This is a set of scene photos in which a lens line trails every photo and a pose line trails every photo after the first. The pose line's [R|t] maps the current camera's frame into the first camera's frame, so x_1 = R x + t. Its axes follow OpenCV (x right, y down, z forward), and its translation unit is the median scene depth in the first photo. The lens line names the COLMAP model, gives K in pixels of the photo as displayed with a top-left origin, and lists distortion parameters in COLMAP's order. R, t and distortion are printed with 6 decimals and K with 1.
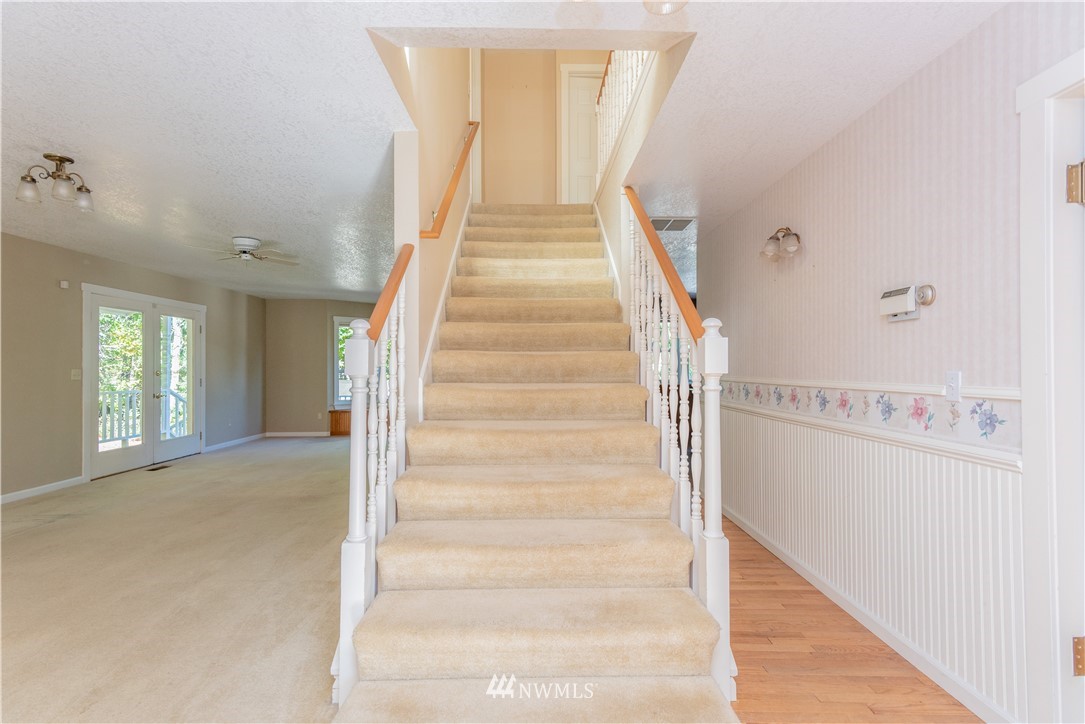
lens RADIAL K [[533.8, 0, 542.5], [0, 533.8, 362.0], [0, 0, 1]] dist [0.002449, 0.000117]
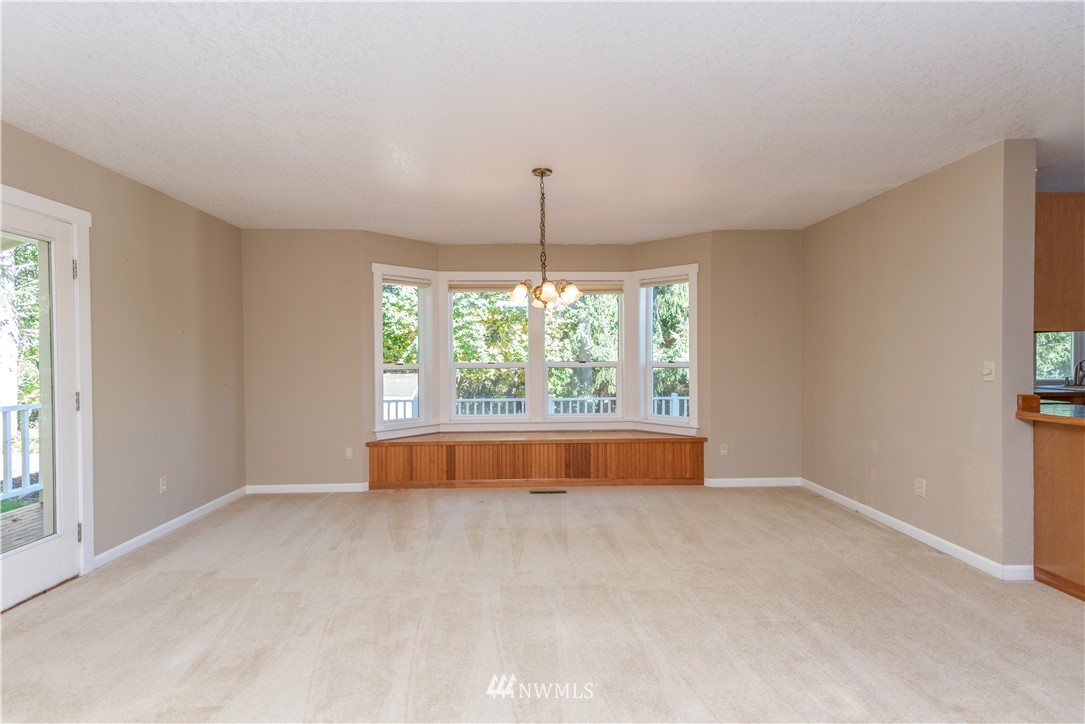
lens RADIAL K [[533.8, 0, 542.5], [0, 533.8, 362.0], [0, 0, 1]] dist [0.002449, 0.000117]
pose [[0.999822, -0.002251, 0.018742, -0.381900], [0.001846, 0.999764, 0.021623, 0.001118], [-0.018786, -0.021584, 0.999591, 0.765165]]
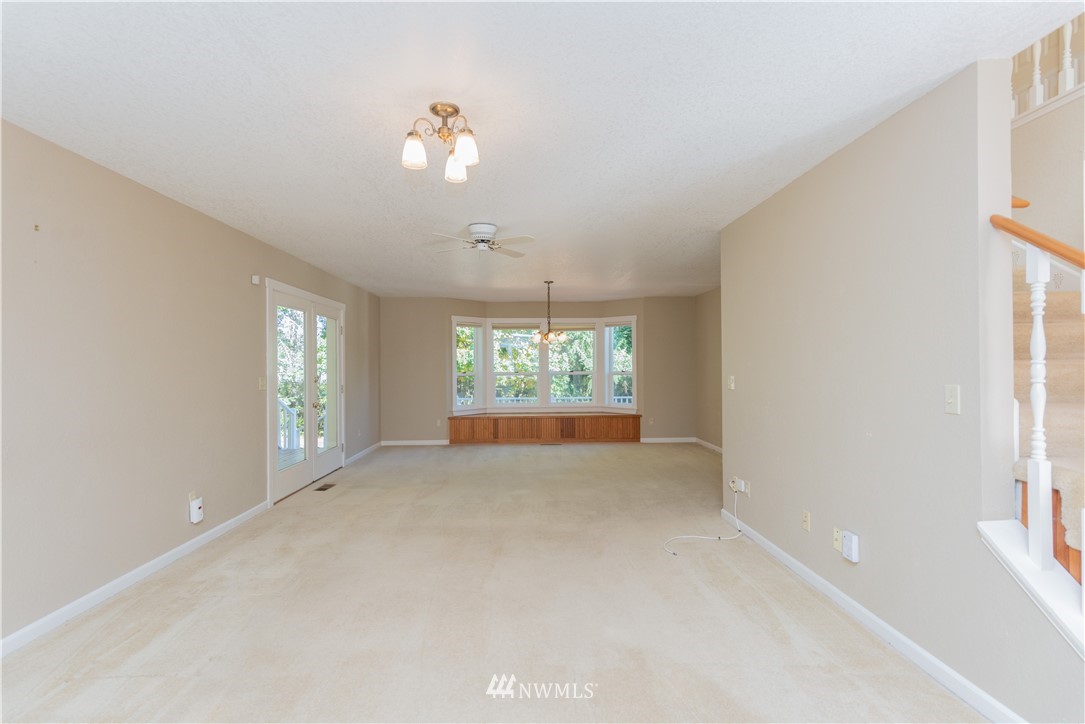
lens RADIAL K [[527.5, 0, 542.5], [0, 527.5, 362.0], [0, 0, 1]] dist [-0.000389, 0.000006]
pose [[0.999832, -0.001865, 0.018261, -0.408196], [0.001794, 0.999991, 0.003912, -0.013135], [-0.018268, -0.003878, 0.999826, 0.129934]]
